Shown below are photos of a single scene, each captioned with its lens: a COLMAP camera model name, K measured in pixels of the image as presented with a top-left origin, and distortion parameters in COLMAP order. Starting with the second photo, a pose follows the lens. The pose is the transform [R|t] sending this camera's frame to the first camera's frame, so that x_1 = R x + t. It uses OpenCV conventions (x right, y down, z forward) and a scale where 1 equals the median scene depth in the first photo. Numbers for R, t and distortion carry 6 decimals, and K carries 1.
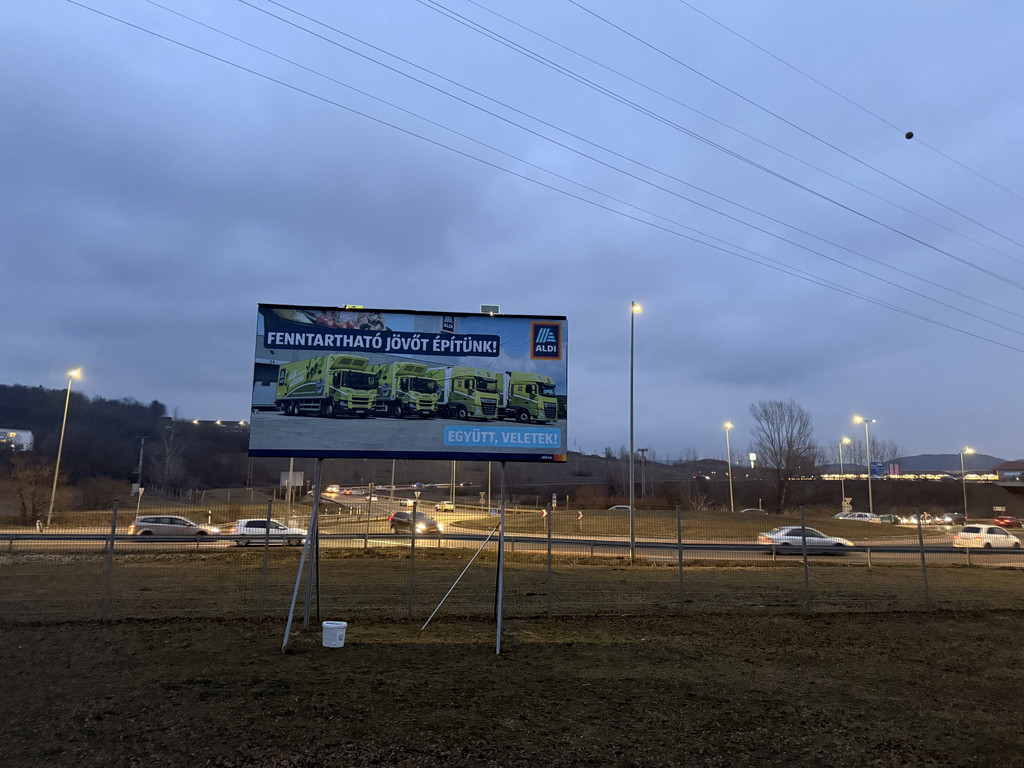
lens RADIAL K [[710.3, 0, 503.1], [0, 710.3, 382.9], [0, 0, 1]] dist [0.086455, -0.133323]
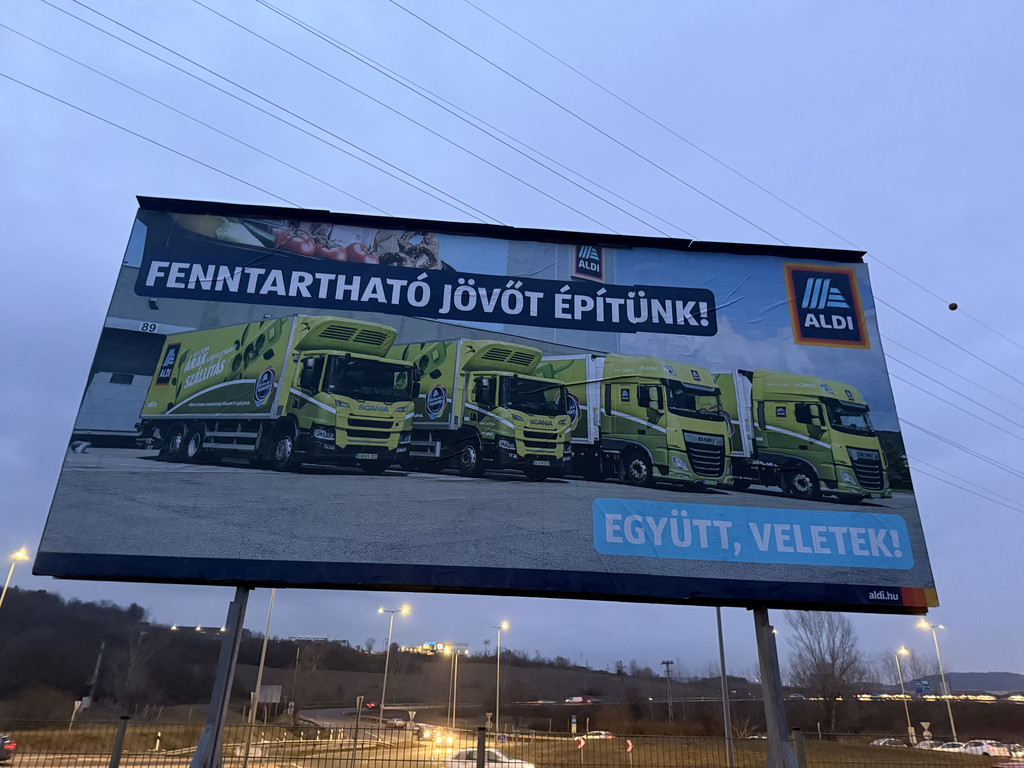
lens RADIAL K [[710.3, 0, 503.1], [0, 710.3, 382.9], [0, 0, 1]] dist [0.086455, -0.133323]
pose [[0.999937, 0.011195, -0.000536, -0.128350], [-0.010909, 0.961227, -0.275543, 0.103476], [-0.002569, 0.275531, 0.961289, 0.624819]]
